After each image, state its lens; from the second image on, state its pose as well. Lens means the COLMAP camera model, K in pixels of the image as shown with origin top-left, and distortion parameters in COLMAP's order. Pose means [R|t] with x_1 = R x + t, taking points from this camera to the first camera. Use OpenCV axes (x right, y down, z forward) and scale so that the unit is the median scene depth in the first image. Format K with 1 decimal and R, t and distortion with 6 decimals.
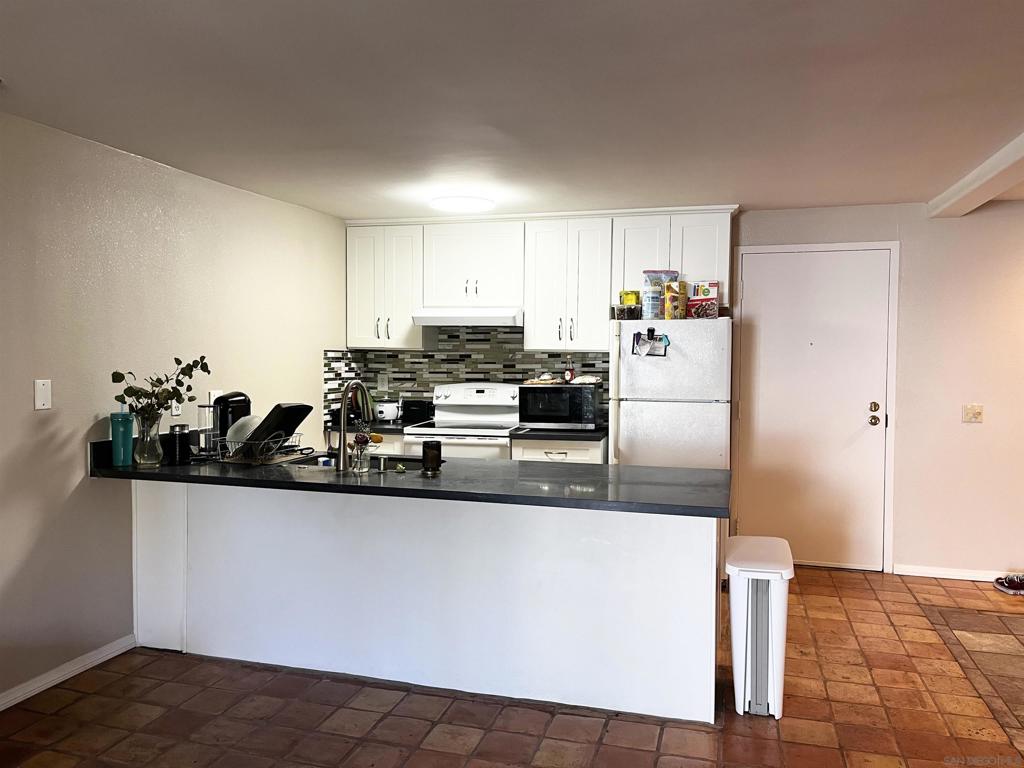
lens RADIAL K [[777.0, 0, 508.7], [0, 777.0, 389.1], [0, 0, 1]] dist [0.097477, -0.144506]
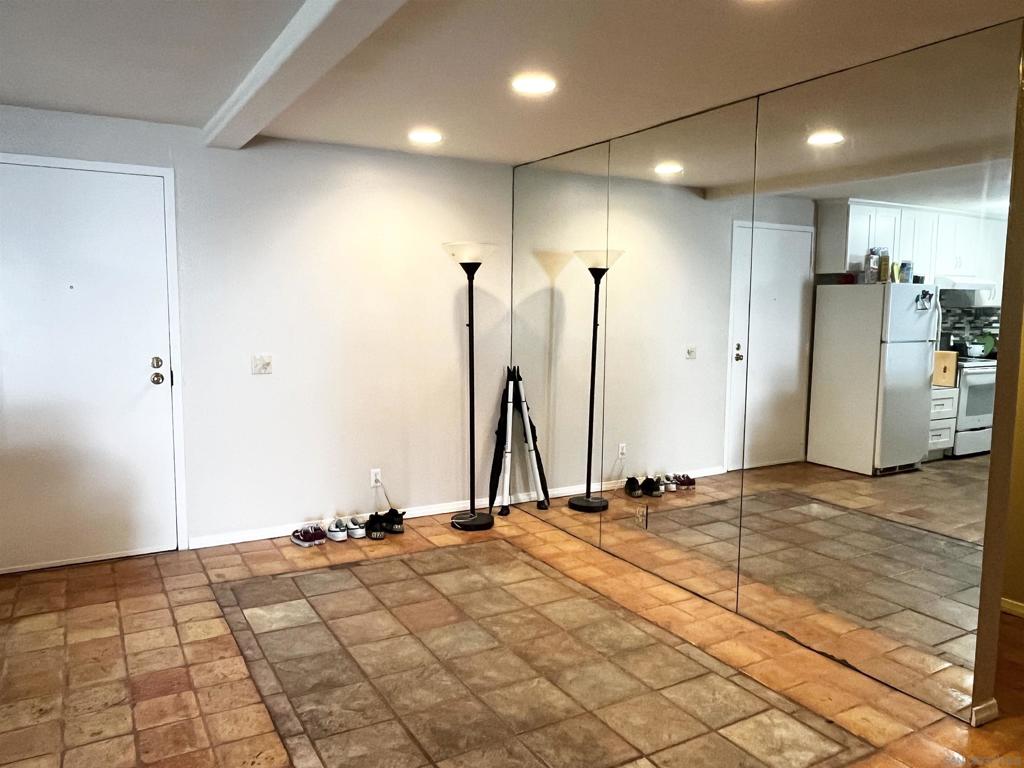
lens RADIAL K [[749.8, 0, 519.2], [0, 749.8, 375.4], [0, 0, 1]] dist [-0.000440, -0.004181]
pose [[0.685890, -0.067401, 0.724577, 0.156341], [0.027928, 0.997406, 0.066343, -0.006860], [-0.727170, -0.025268, 0.685993, 0.170659]]
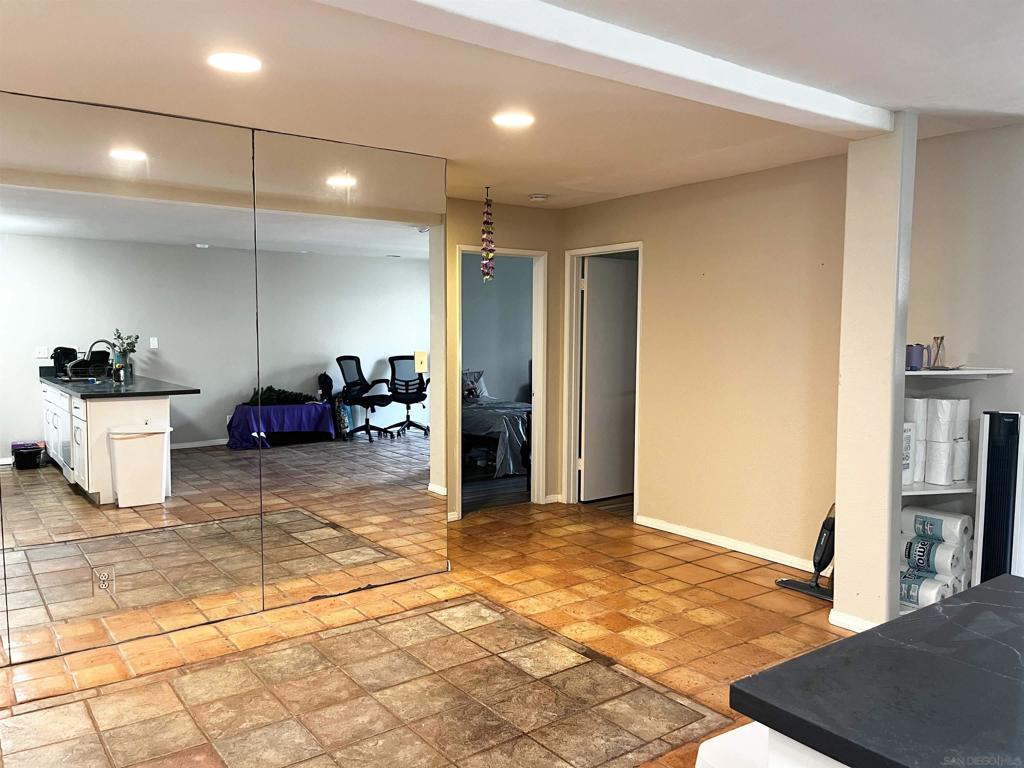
lens RADIAL K [[777.0, 0, 508.7], [0, 777.0, 389.1], [0, 0, 1]] dist [0.097477, -0.144506]
pose [[-0.790449, -0.056270, 0.609938, 0.127945], [0.022734, 0.992390, 0.121016, -0.044331], [-0.612106, 0.109523, -0.783155, 0.995403]]
